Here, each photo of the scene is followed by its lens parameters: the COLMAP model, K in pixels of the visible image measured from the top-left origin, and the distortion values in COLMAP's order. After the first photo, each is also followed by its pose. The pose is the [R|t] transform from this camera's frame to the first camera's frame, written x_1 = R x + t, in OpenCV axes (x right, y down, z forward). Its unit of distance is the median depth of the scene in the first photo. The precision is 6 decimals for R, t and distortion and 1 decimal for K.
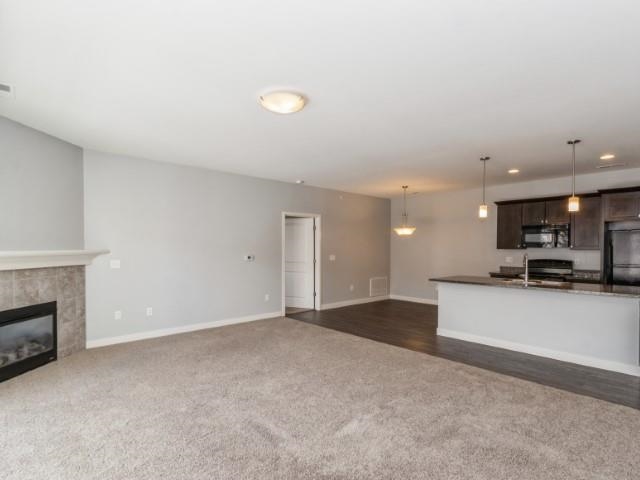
lens RADIAL K [[338.2, 0, 319.9], [0, 338.2, 255.7], [0, 0, 1]] dist [0.004711, 0.000635]
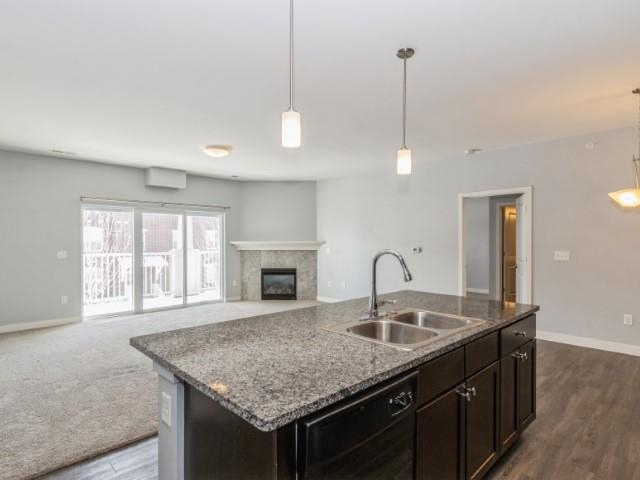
lens RADIAL K [[366.0, 0, 320.0], [0, 366.0, 240.0], [0, 0, 1]] dist [0.004288, 0.000548]
pose [[0.031573, -0.002177, -0.999499, 0.923823], [-0.021184, 0.999772, -0.002847, -0.014916], [0.999277, 0.021264, 0.031520, 0.790398]]
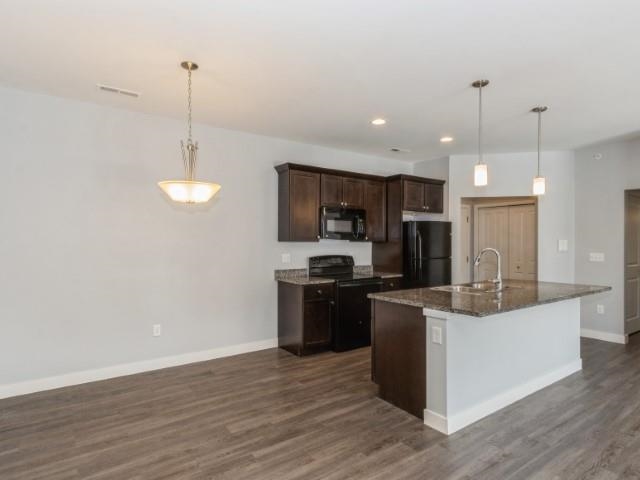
lens RADIAL K [[366.0, 0, 320.0], [0, 366.0, 240.0], [0, 0, 1]] dist [0.004288, 0.000548]
pose [[0.124977, 0.004564, 0.992149, -0.144503], [0.019067, 0.999794, -0.007001, -0.020989], [-0.991976, 0.019792, 0.124864, 1.092208]]
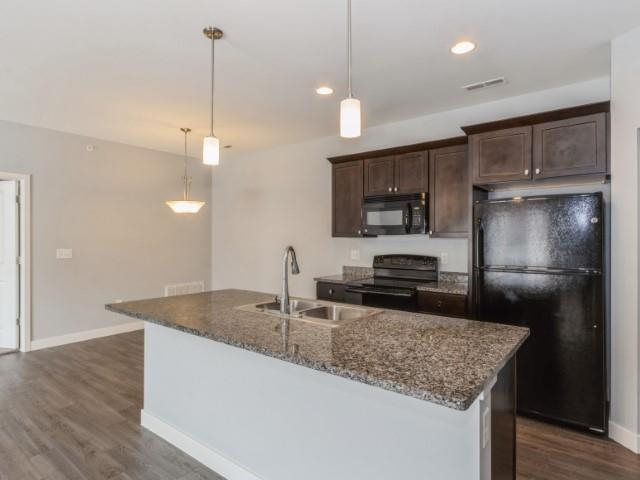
lens RADIAL K [[366.0, 0, 320.0], [0, 366.0, 240.0], [0, 0, 1]] dist [0.004288, 0.000548]
pose [[0.987220, -0.004755, 0.159292, 0.504923], [0.007019, 0.999882, -0.013653, -0.008212], [-0.159208, 0.014596, 0.987137, 0.466592]]
